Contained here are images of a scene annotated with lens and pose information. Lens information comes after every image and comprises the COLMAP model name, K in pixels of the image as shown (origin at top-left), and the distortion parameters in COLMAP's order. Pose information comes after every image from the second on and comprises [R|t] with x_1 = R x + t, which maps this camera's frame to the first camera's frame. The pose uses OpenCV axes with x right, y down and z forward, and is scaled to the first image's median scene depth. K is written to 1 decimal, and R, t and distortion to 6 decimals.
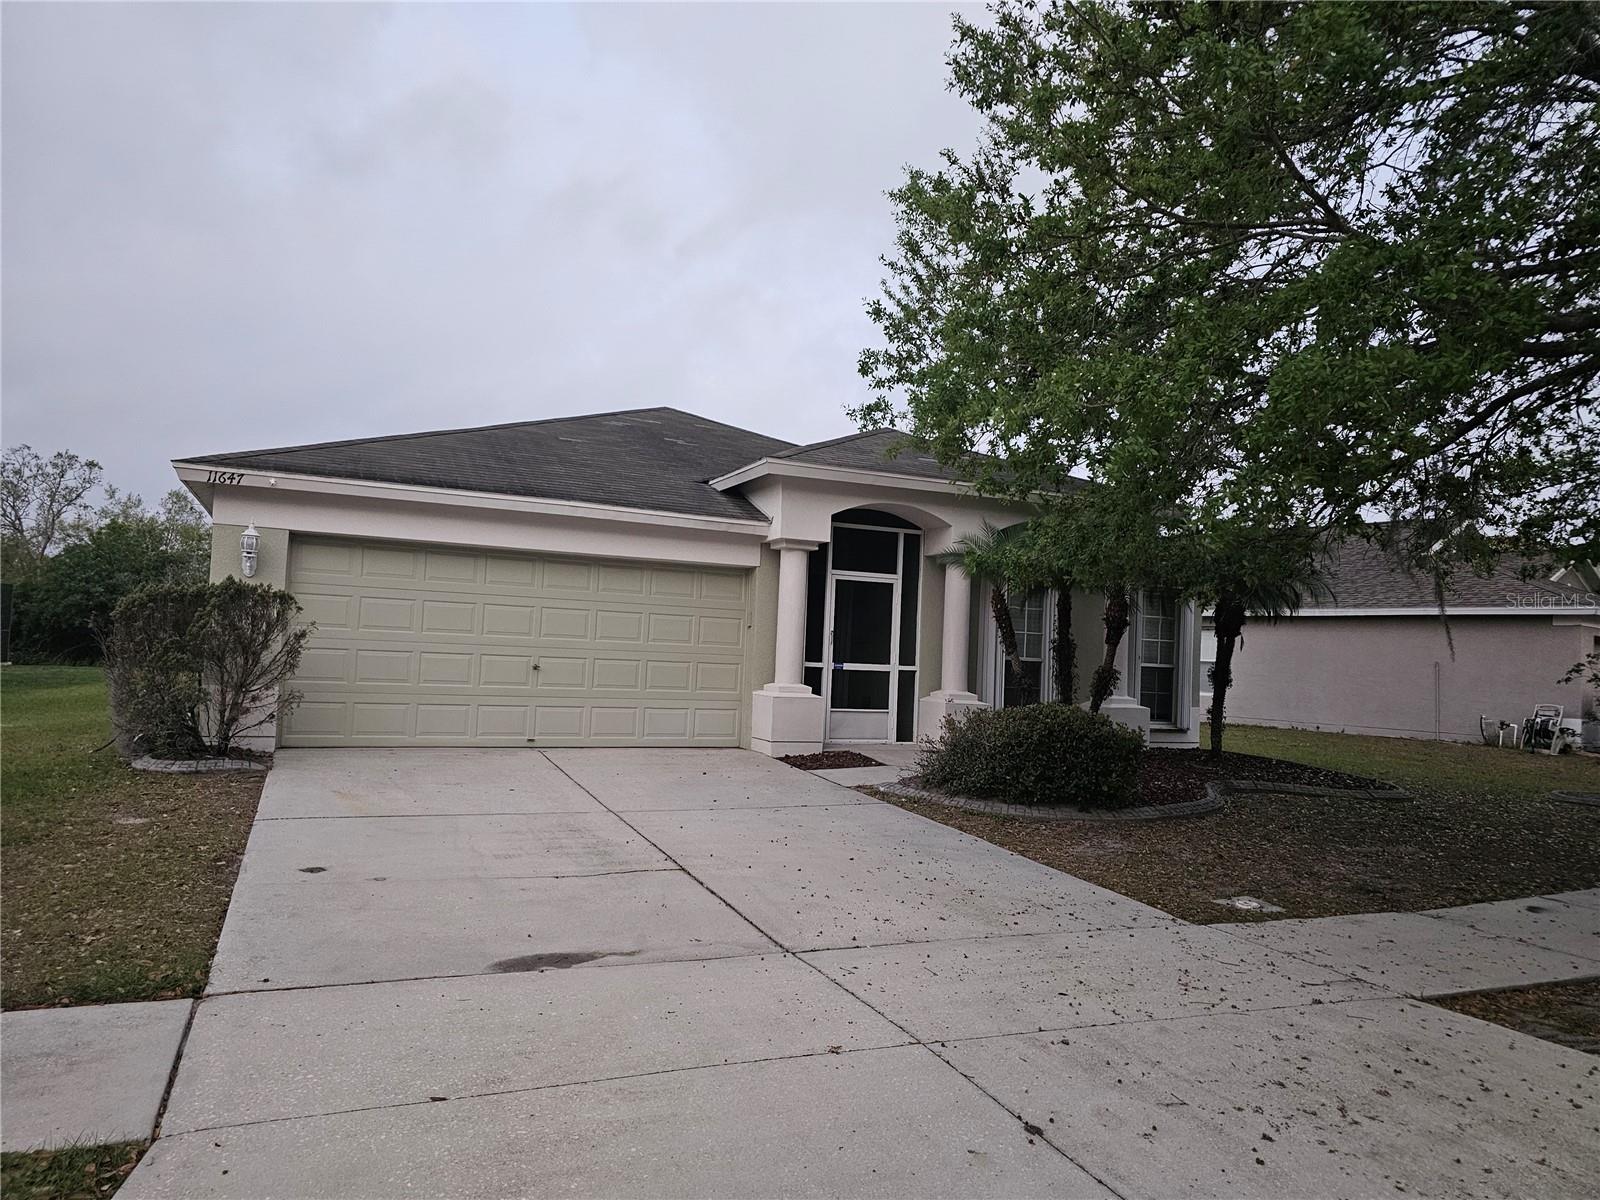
lens RADIAL K [[1065.3, 0, 798.9], [0, 1065.3, 610.7], [0, 0, 1]] dist [0.036949, -0.003942]
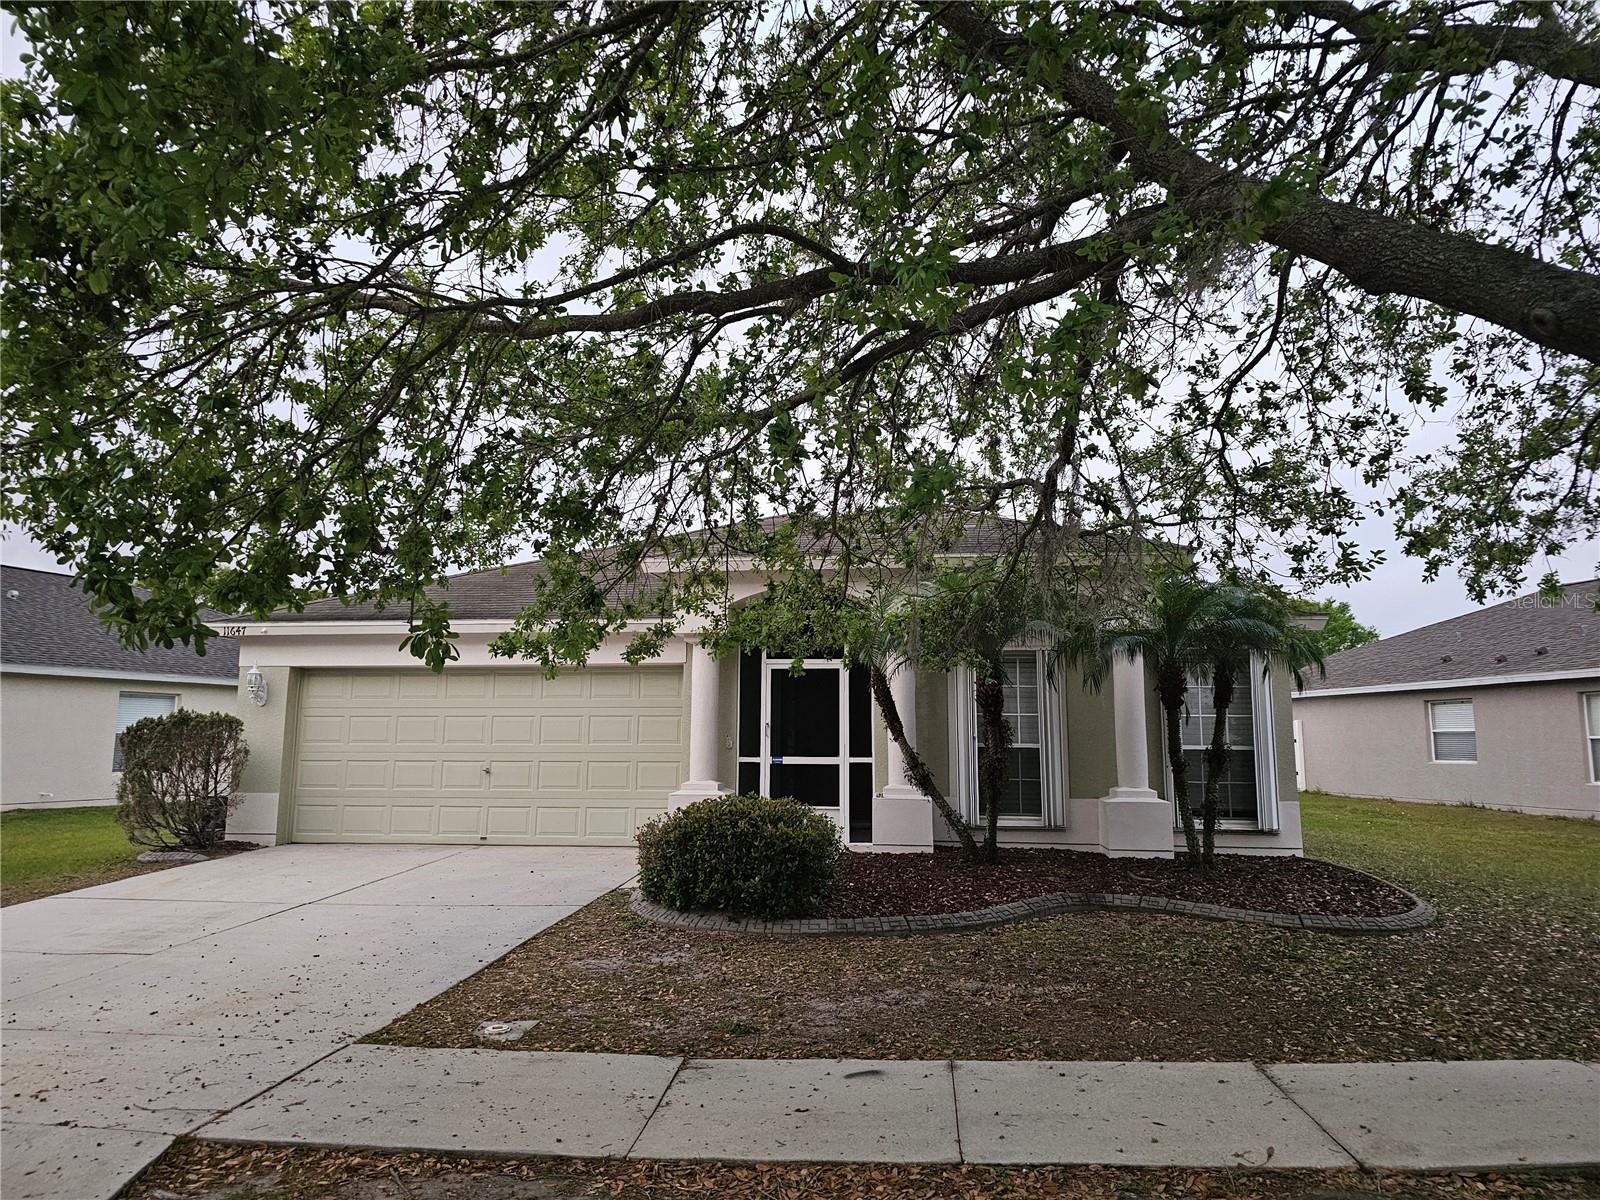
lens RADIAL K [[1065.3, 0, 791.2], [0, 1065.3, 587.5], [0, 0, 1]] dist [0.036949, -0.003942]
pose [[0.851947, -0.115819, -0.510658, 0.610575], [0.054181, 0.989495, -0.134028, 0.030358], [0.520817, 0.086517, 0.849273, 0.204574]]
